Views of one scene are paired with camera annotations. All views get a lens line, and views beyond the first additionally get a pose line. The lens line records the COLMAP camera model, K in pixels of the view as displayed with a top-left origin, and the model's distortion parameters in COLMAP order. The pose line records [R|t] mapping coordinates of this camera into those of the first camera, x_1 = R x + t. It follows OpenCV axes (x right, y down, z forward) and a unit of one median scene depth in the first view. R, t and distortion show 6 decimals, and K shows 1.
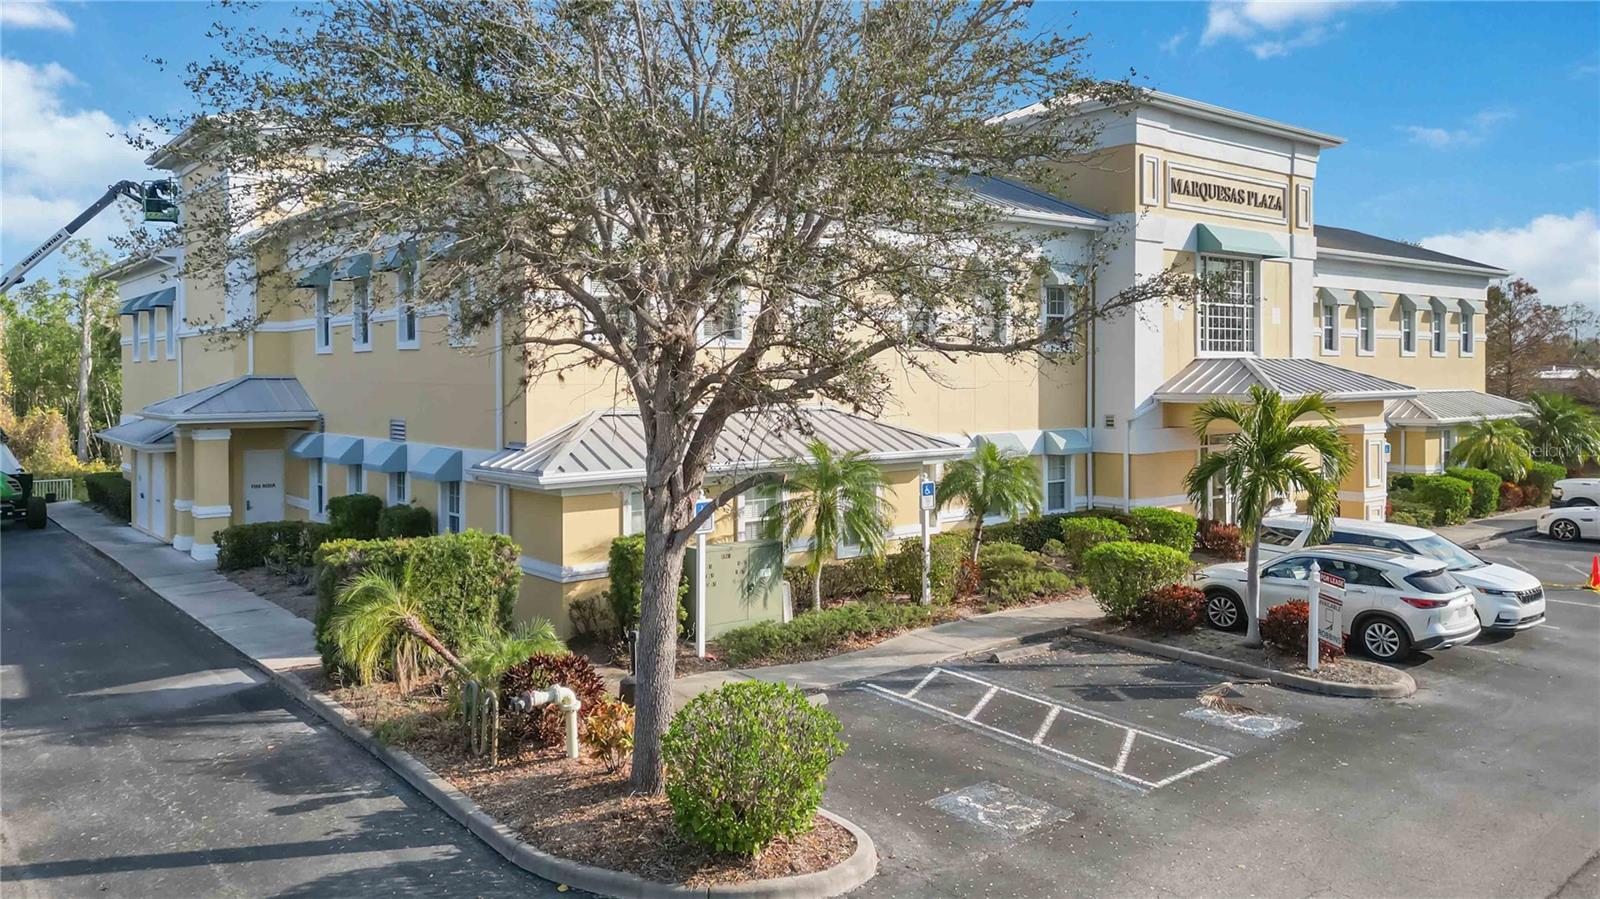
lens RADIAL K [[1125.5, 0, 800.0], [0, 1125.5, 449.5], [0, 0, 1]] dist [0.052950, -0.045191]
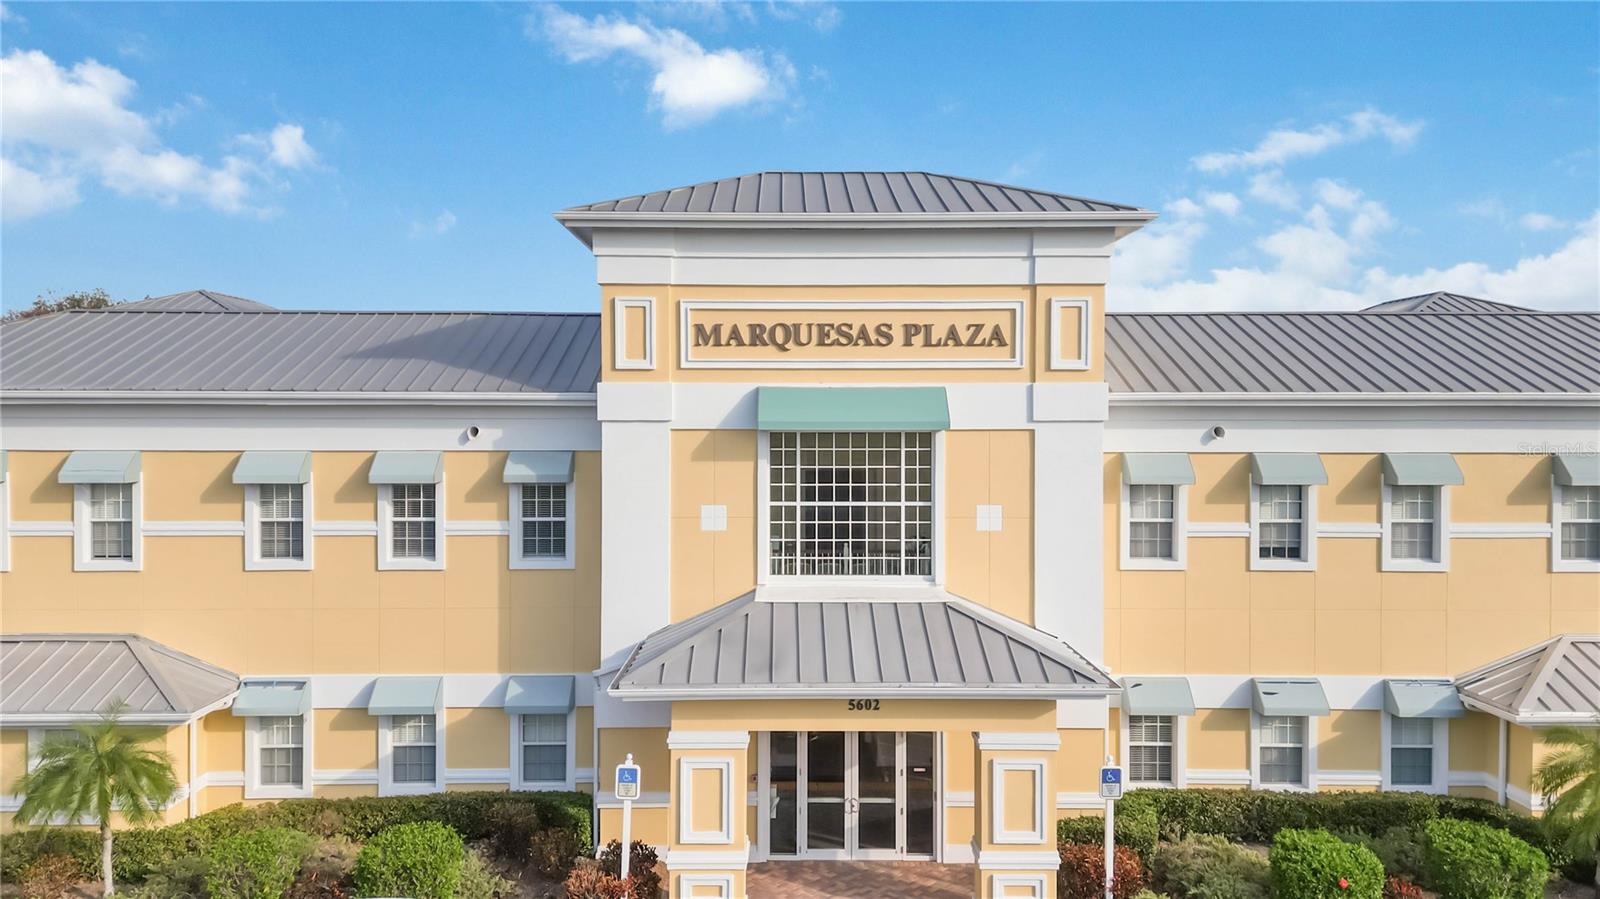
lens RADIAL K [[1125.5, 0, 800.0], [0, 1125.5, 449.5], [0, 0, 1]] dist [0.052950, -0.045191]
pose [[0.778712, 0.022695, -0.626971, 0.771527], [-0.043891, 0.998868, -0.018357, -0.148158], [0.625844, 0.041813, 0.778827, 0.491420]]
